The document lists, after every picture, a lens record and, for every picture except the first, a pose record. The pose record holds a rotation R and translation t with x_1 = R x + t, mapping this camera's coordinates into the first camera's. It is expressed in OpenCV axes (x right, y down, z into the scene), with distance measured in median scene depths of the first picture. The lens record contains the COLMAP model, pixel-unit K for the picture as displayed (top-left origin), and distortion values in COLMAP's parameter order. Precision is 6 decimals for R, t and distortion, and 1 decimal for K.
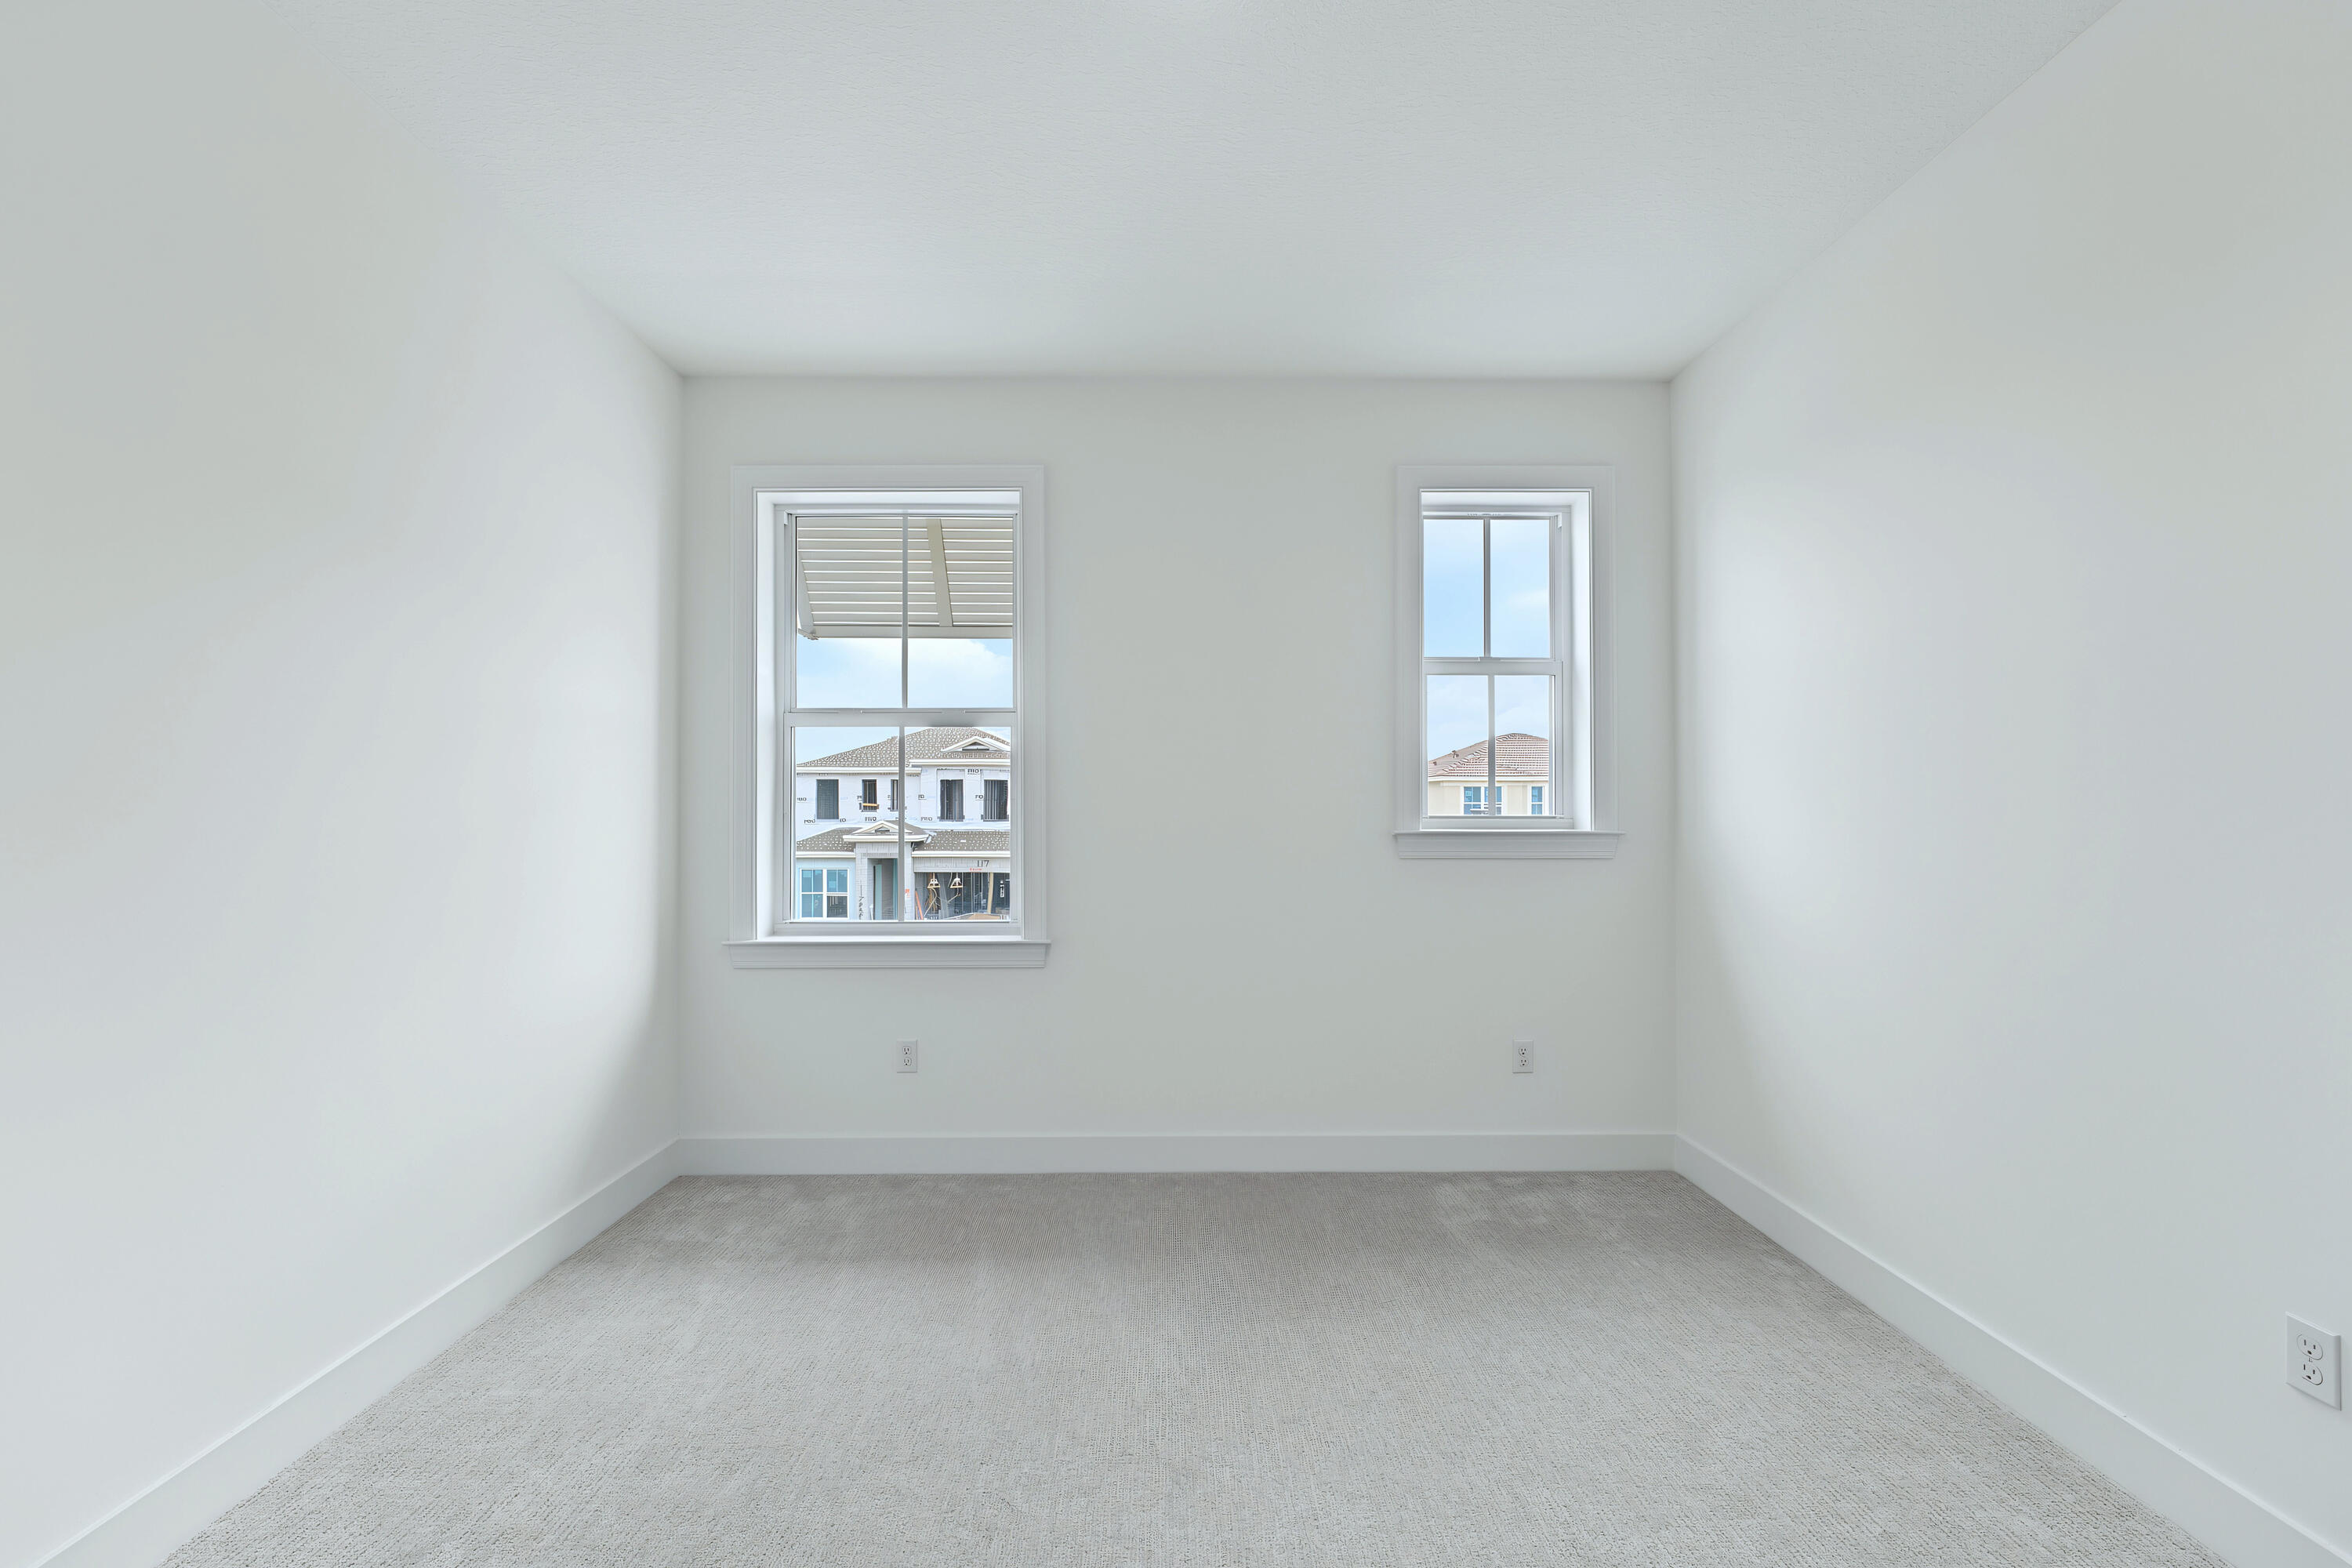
lens RADIAL K [[975.1, 0, 1220.9], [0, 975.1, 780.9], [0, 0, 1]] dist [-0.000647, -0.000870]
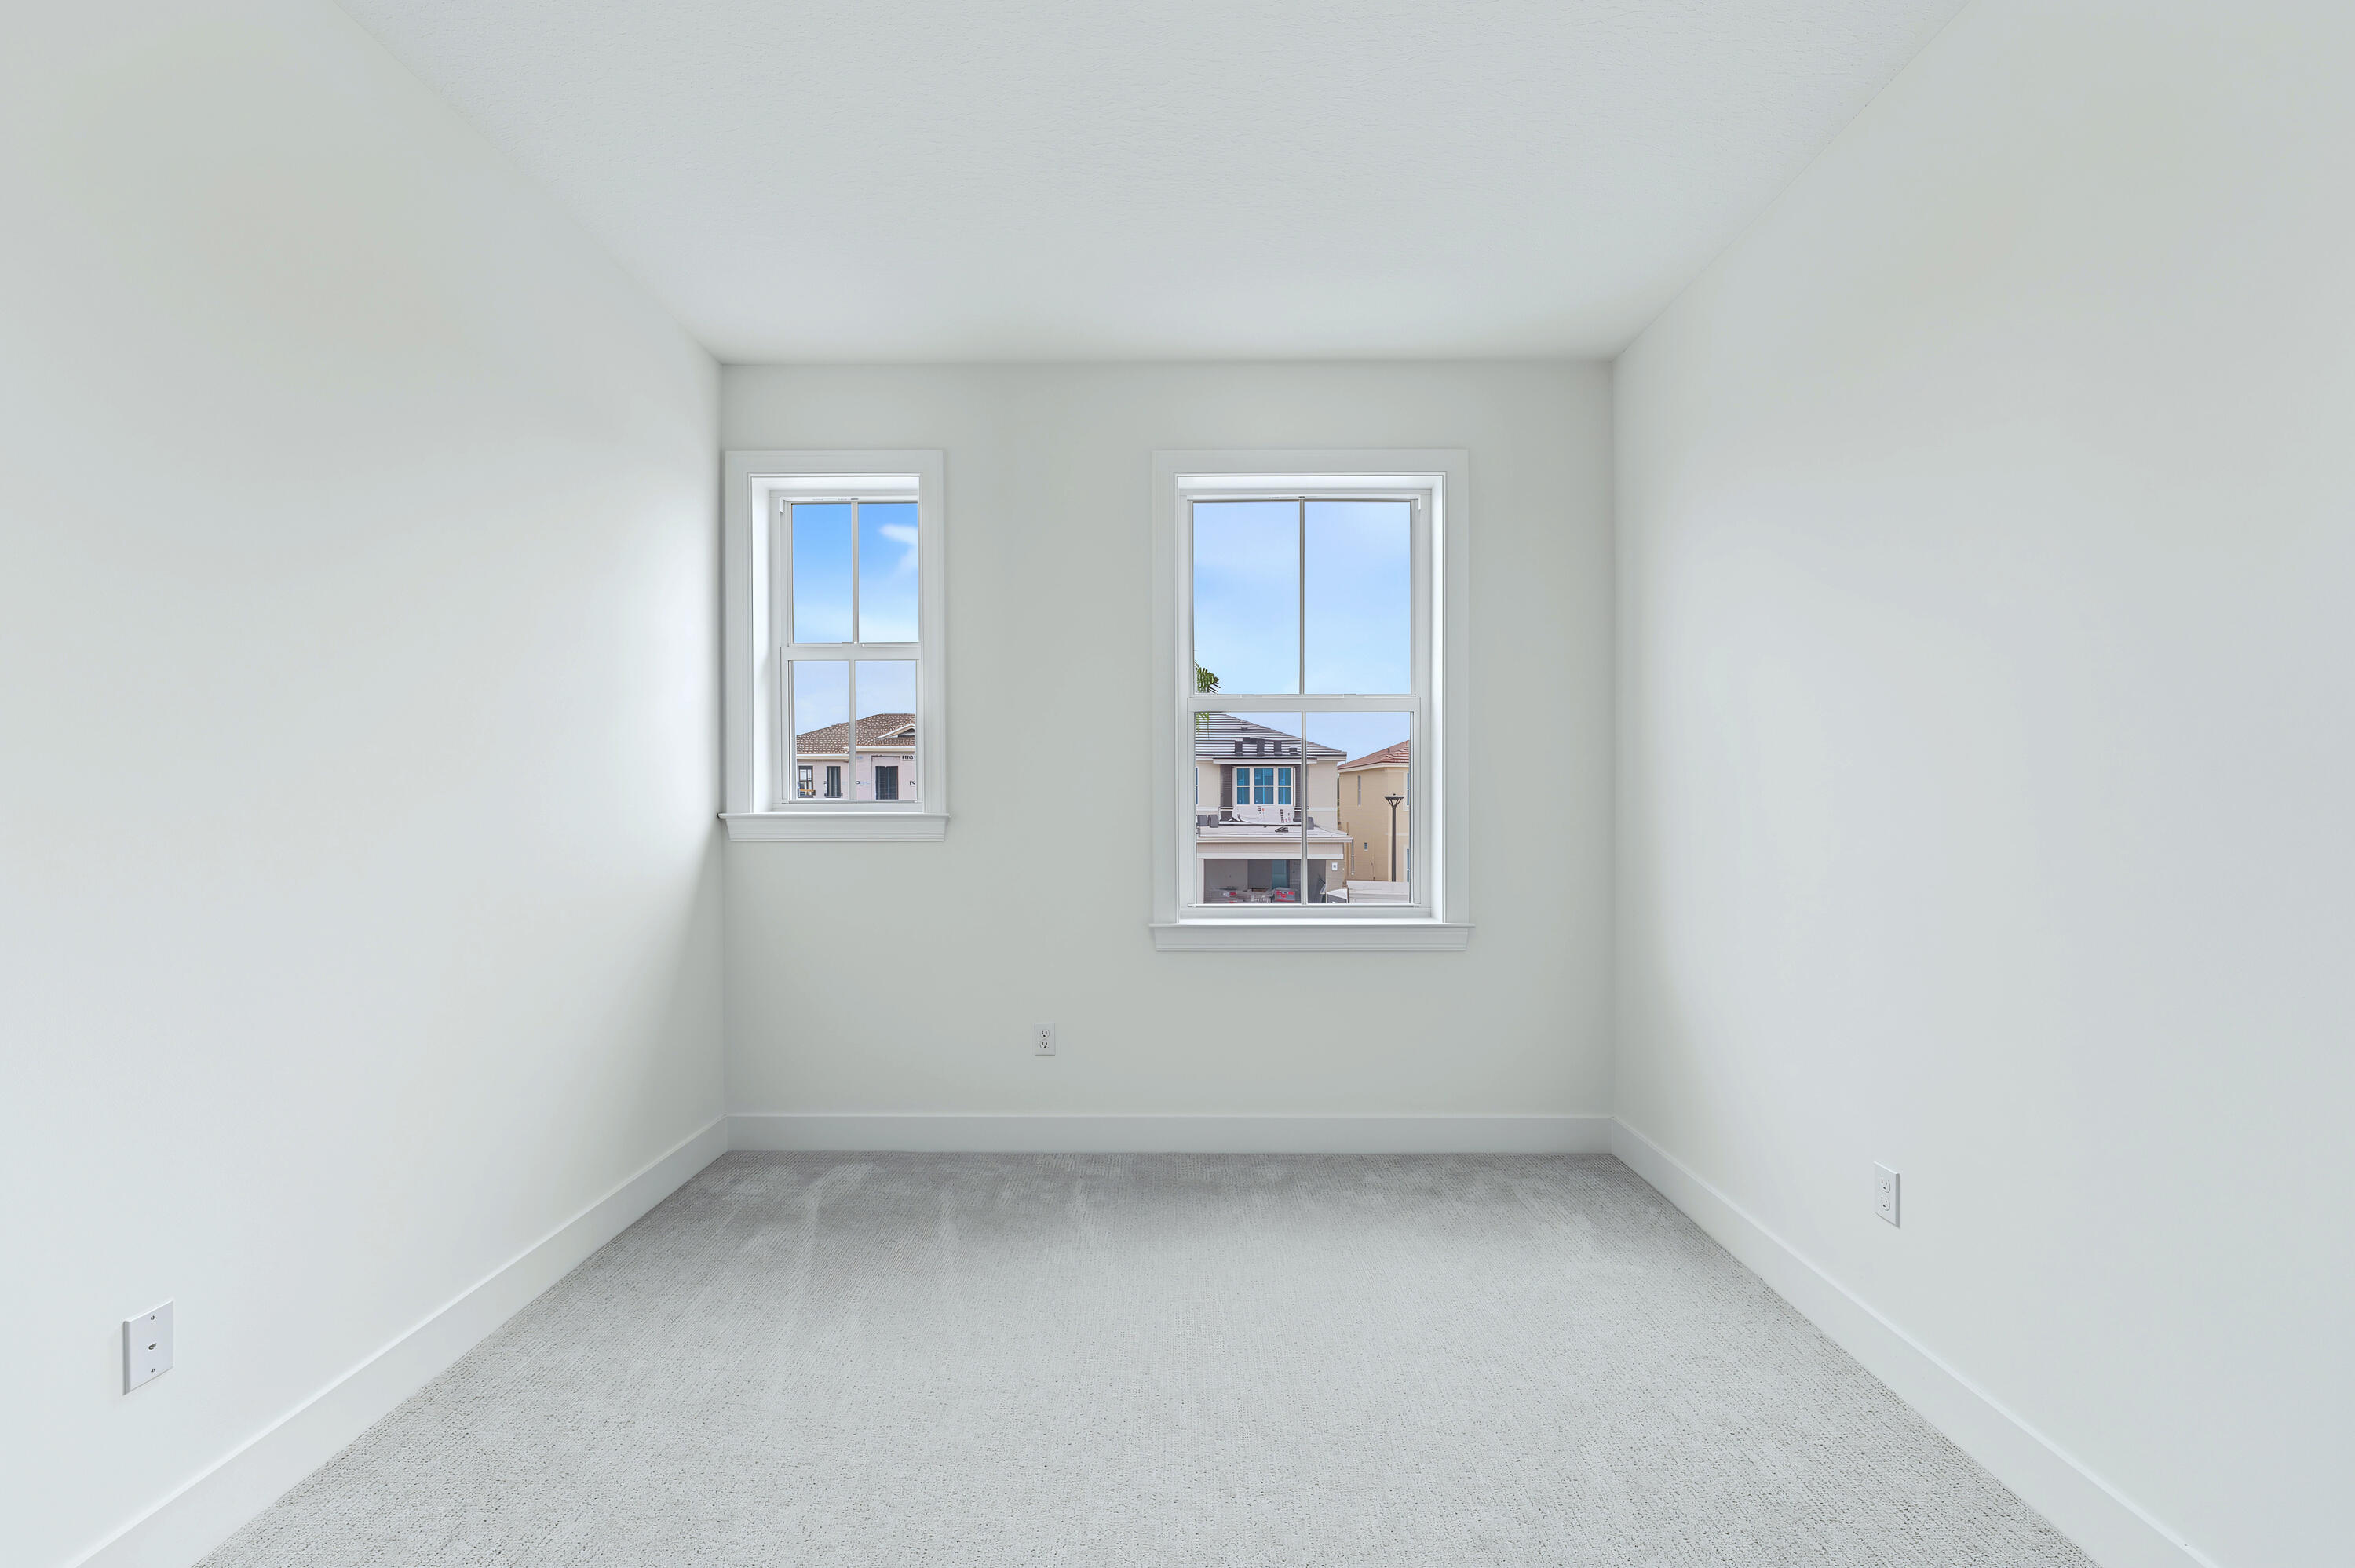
lens RADIAL K [[969.0, 0, 1196.2], [0, 969.0, 798.3], [0, 0, 1]] dist [0.013625, 0.000824]
pose [[0.999870, -0.000318, -0.016123, 0.099369], [0.000830, 0.999494, 0.031792, 0.000228], [0.016105, -0.031802, 0.999364, 0.000420]]
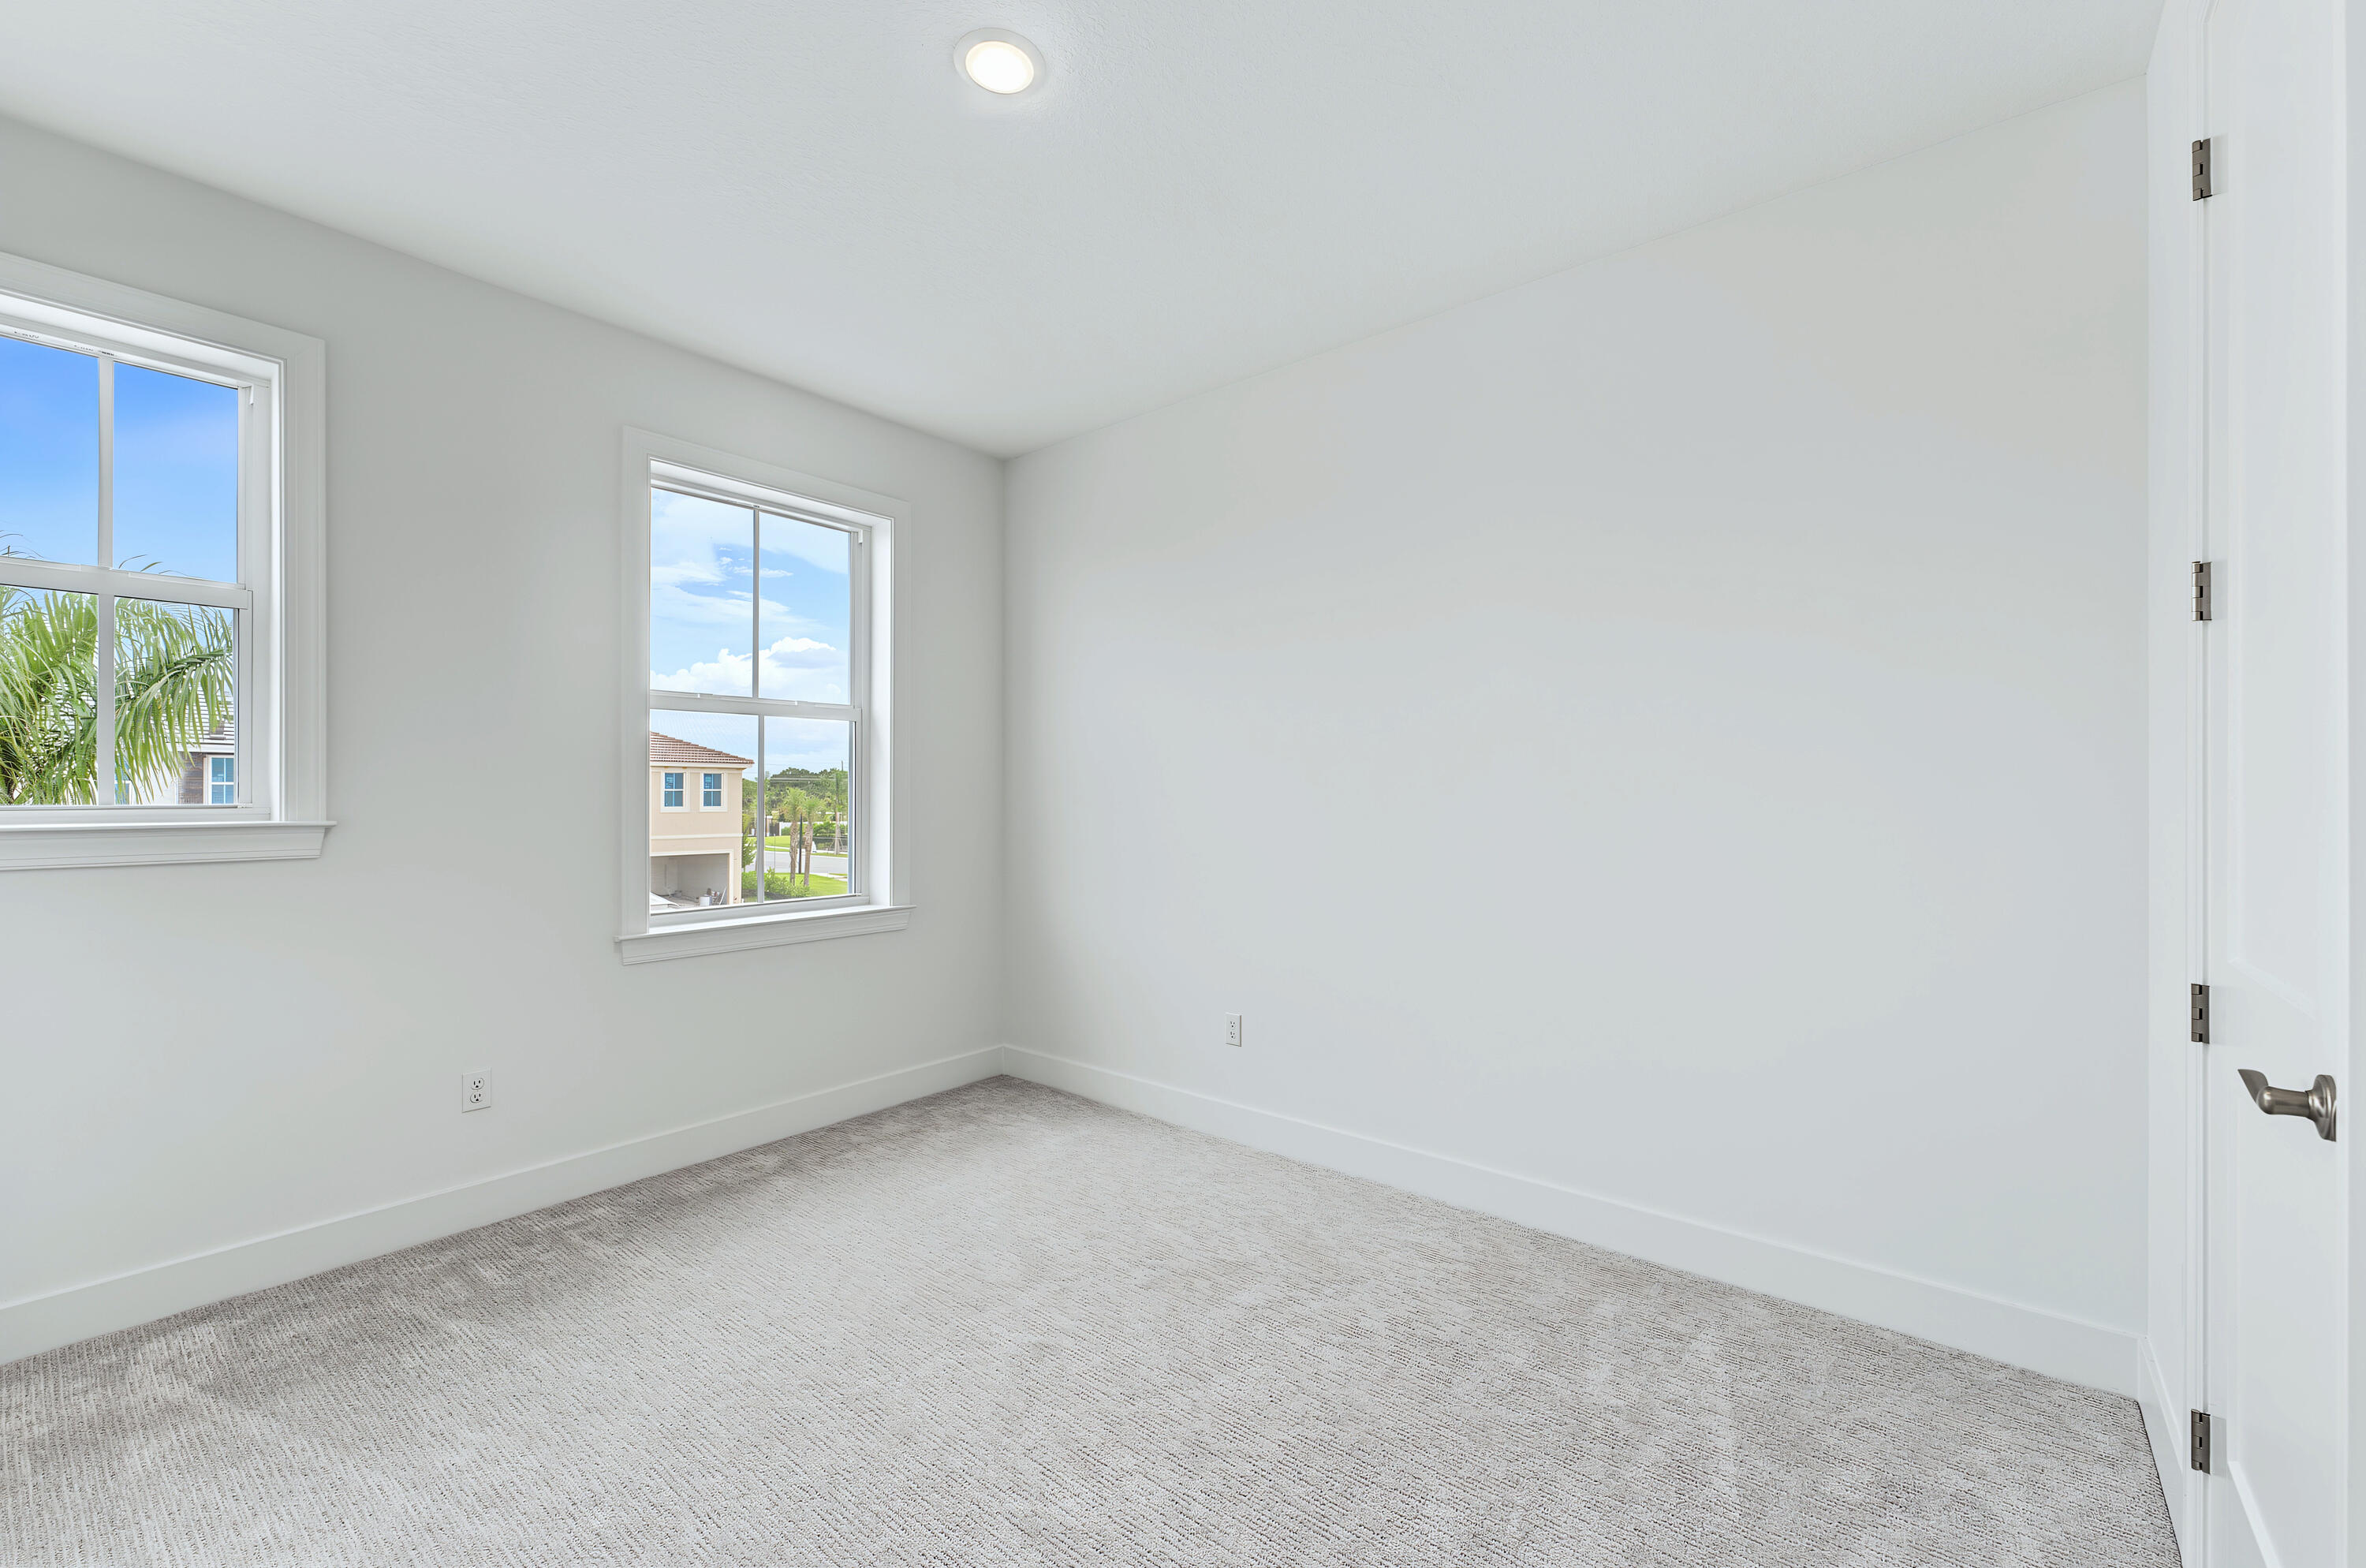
lens RADIAL K [[973.7, 0, 1188.7], [0, 973.7, 788.1], [0, 0, 1]] dist [0.013625, 0.000824]
pose [[0.638197, 0.004516, 0.769860, -0.371073], [-0.020695, 0.999722, 0.011291, -0.000717], [-0.769595, -0.023138, 0.638113, -0.011045]]
